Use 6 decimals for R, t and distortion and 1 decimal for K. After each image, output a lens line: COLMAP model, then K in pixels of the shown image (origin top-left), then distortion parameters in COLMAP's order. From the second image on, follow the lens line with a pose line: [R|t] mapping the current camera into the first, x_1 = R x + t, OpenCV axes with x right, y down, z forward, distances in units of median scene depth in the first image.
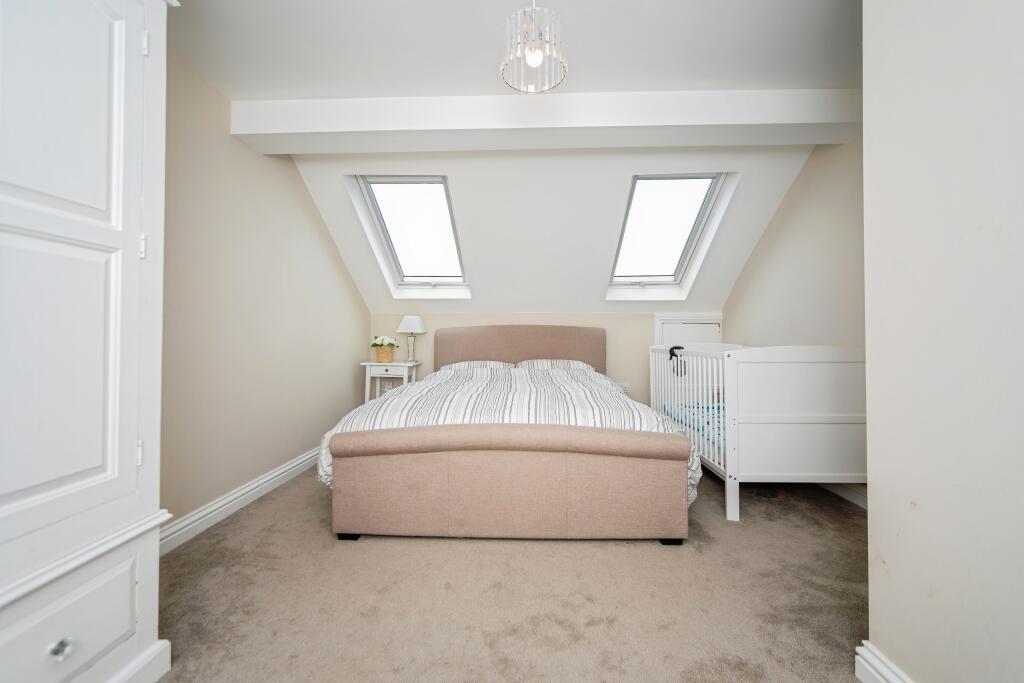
lens RADIAL K [[437.5, 0, 509.7], [0, 437.5, 336.7], [0, 0, 1]] dist [-0.002873, 0.002514]
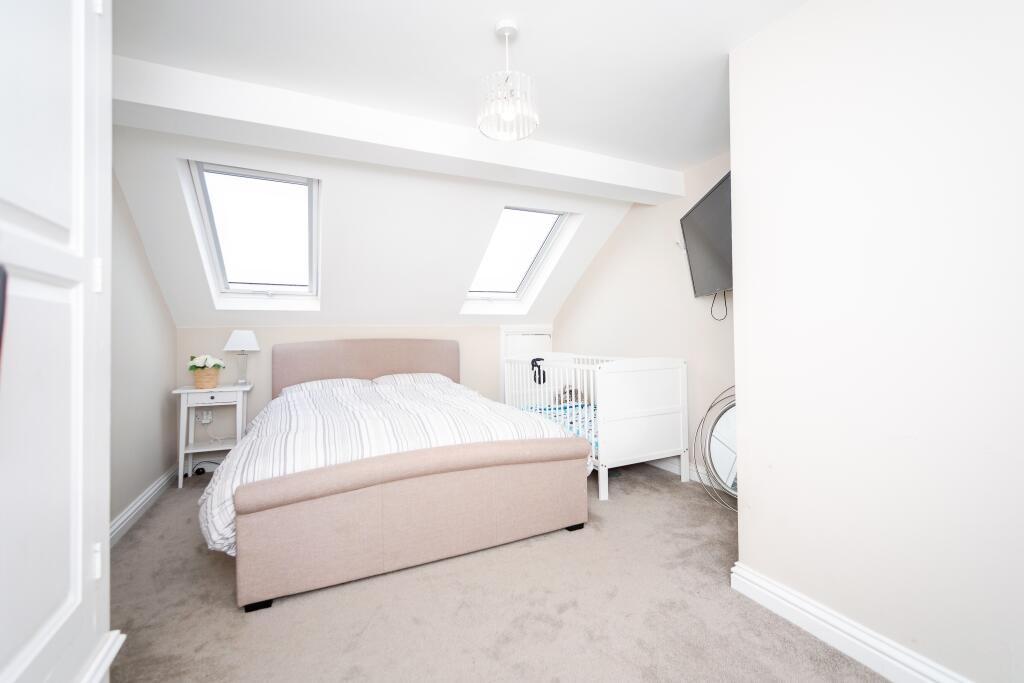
lens RADIAL K [[437.5, 0, 518.8], [0, 437.5, 337.0], [0, 0, 1]] dist [-0.002873, 0.002514]
pose [[0.880424, -0.014110, 0.473978, -0.289789], [0.016139, 0.999870, -0.000214, -0.048276], [-0.473913, 0.007838, 0.880537, 0.012407]]
